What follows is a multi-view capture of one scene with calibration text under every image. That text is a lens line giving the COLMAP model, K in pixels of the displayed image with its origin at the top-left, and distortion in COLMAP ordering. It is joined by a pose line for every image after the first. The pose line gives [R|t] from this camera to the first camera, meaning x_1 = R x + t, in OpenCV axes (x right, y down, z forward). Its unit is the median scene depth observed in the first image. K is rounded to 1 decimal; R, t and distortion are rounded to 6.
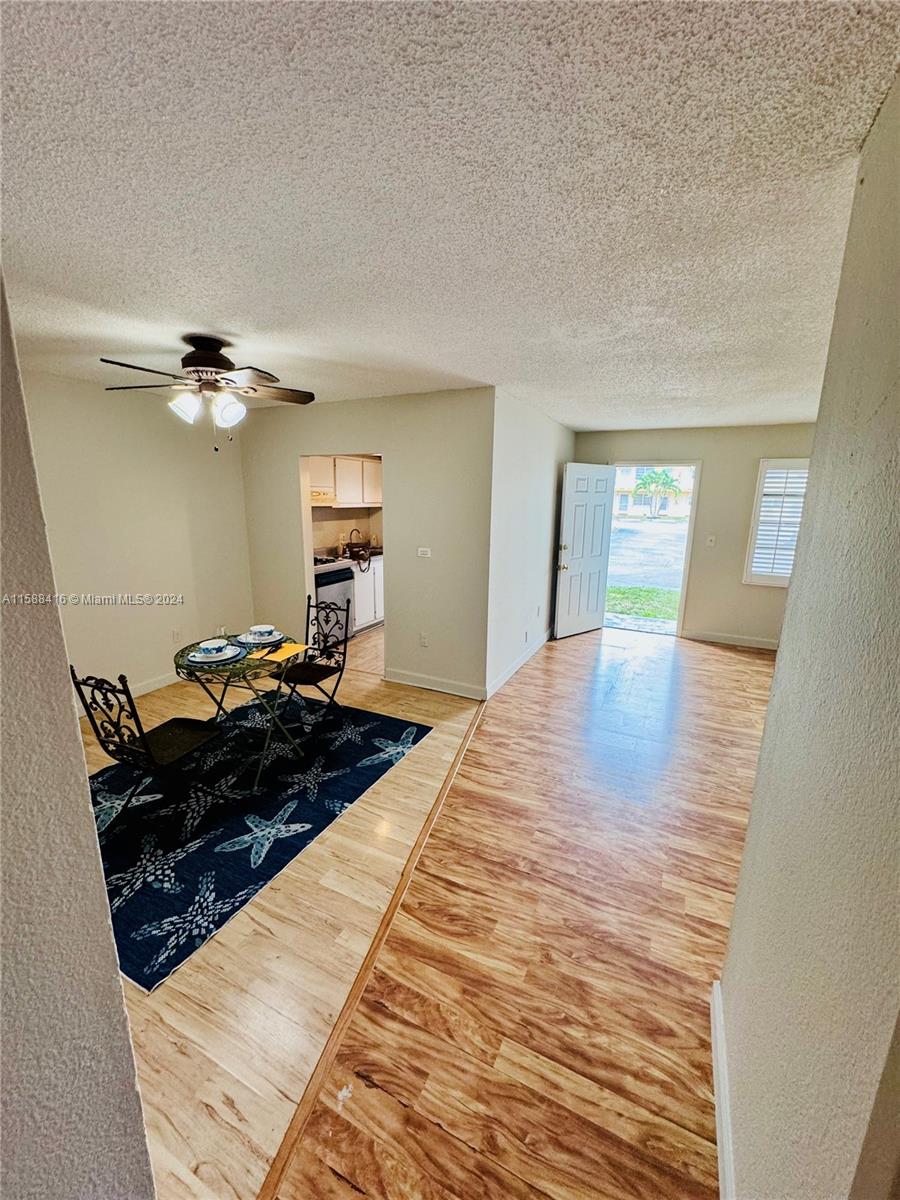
lens RADIAL K [[477.4, 0, 451.6], [0, 477.4, 598.7], [0, 0, 1]] dist [-0.004585, 0.000169]
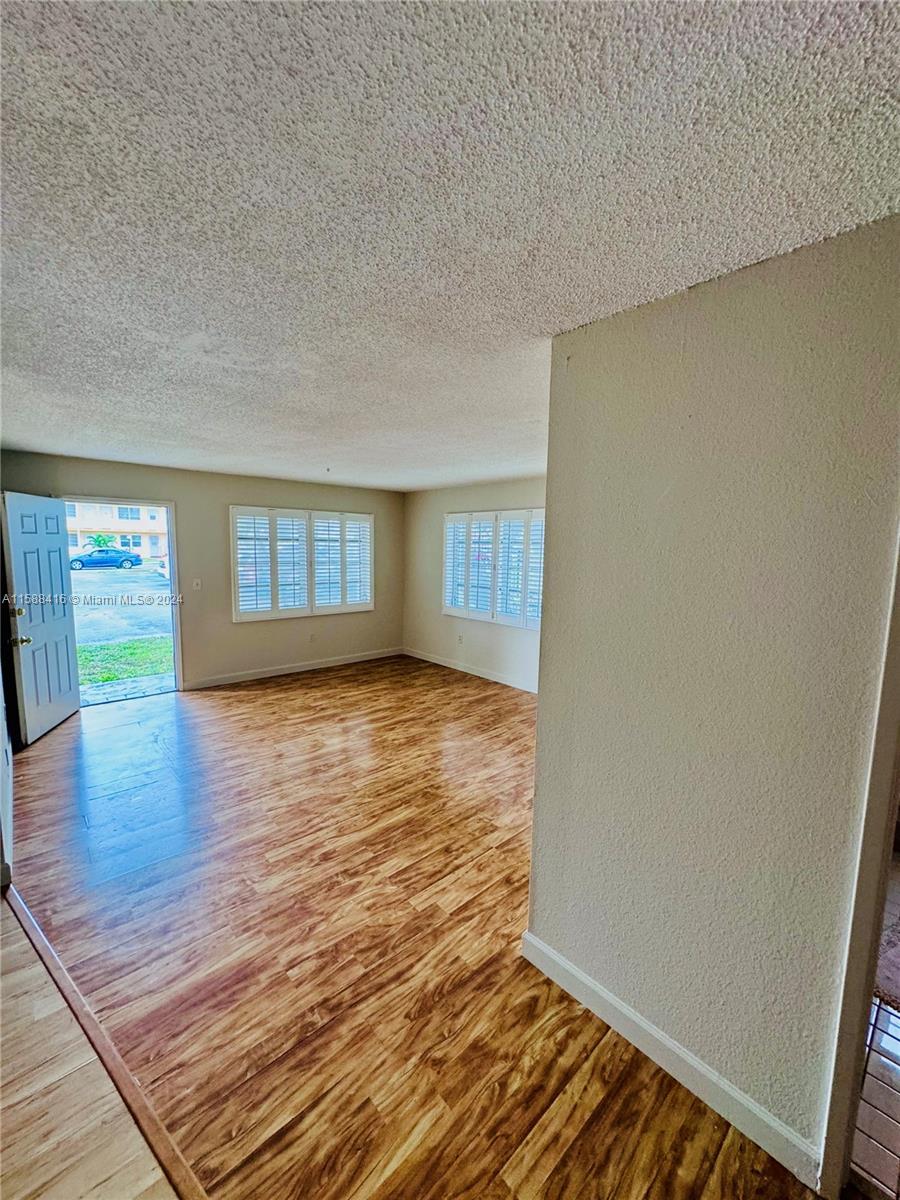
lens RADIAL K [[478.4, 0, 450.0], [0, 478.4, 600.0], [0, 0, 1]] dist [-0.002378, 0.000574]
pose [[0.372778, -0.114805, 0.920791, -0.370383], [0.184187, 0.981726, 0.047835, -0.096045], [-0.909457, 0.151766, 0.387111, 0.363989]]
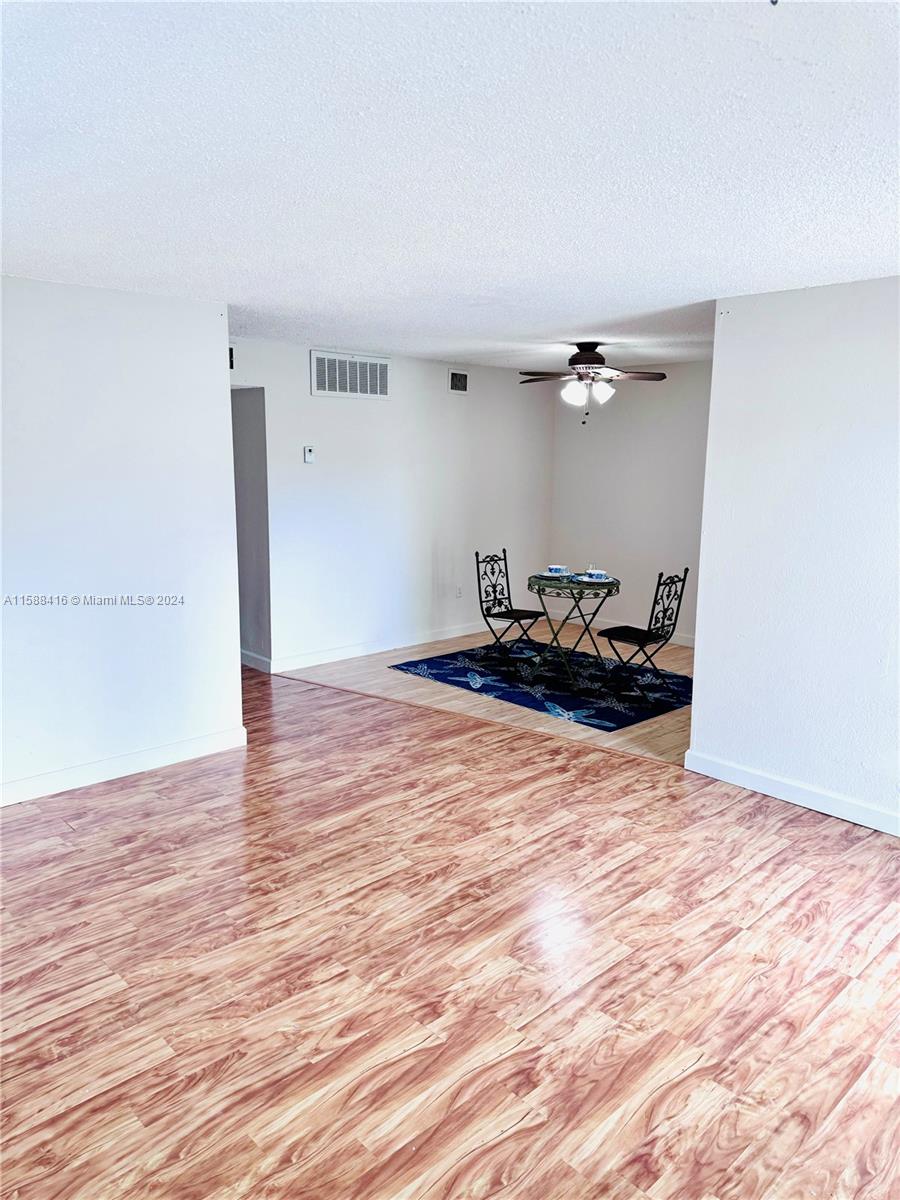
lens RADIAL K [[849.9, 0, 445.7], [0, 849.9, 573.7], [0, 0, 1]] dist [0.090084, -0.121180]
pose [[-0.357635, 0.121597, -0.925911, 2.033055], [-0.215216, 0.954066, 0.208422, -0.352389], [0.908724, 0.273810, -0.315038, 1.627133]]
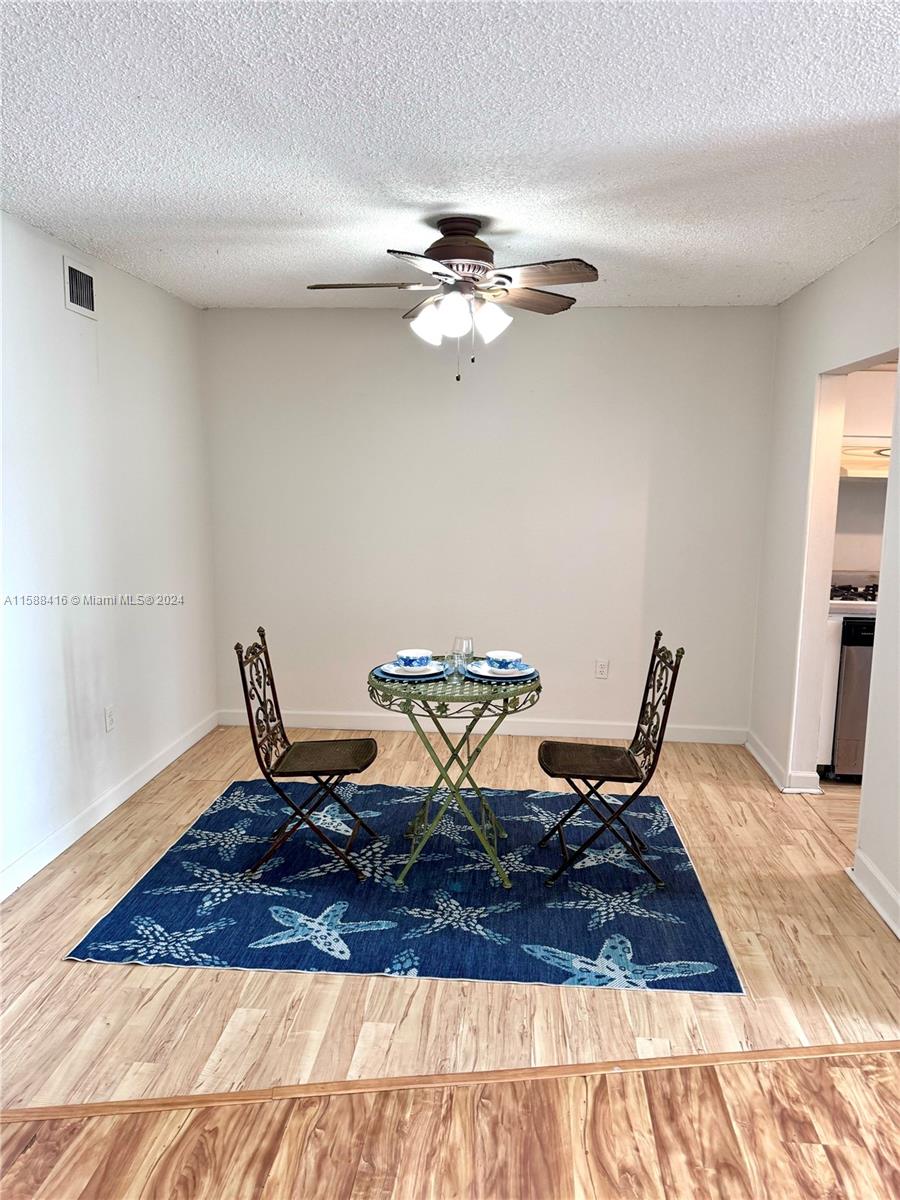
lens RADIAL K [[861.8, 0, 456.9], [0, 861.8, 588.6], [0, 0, 1]] dist [-0.000690, -0.004040]
pose [[0.358727, 0.125115, -0.925020, 0.739203], [-0.205534, 0.977242, 0.052471, -0.083141], [0.910533, 0.171300, 0.376278, 0.628486]]
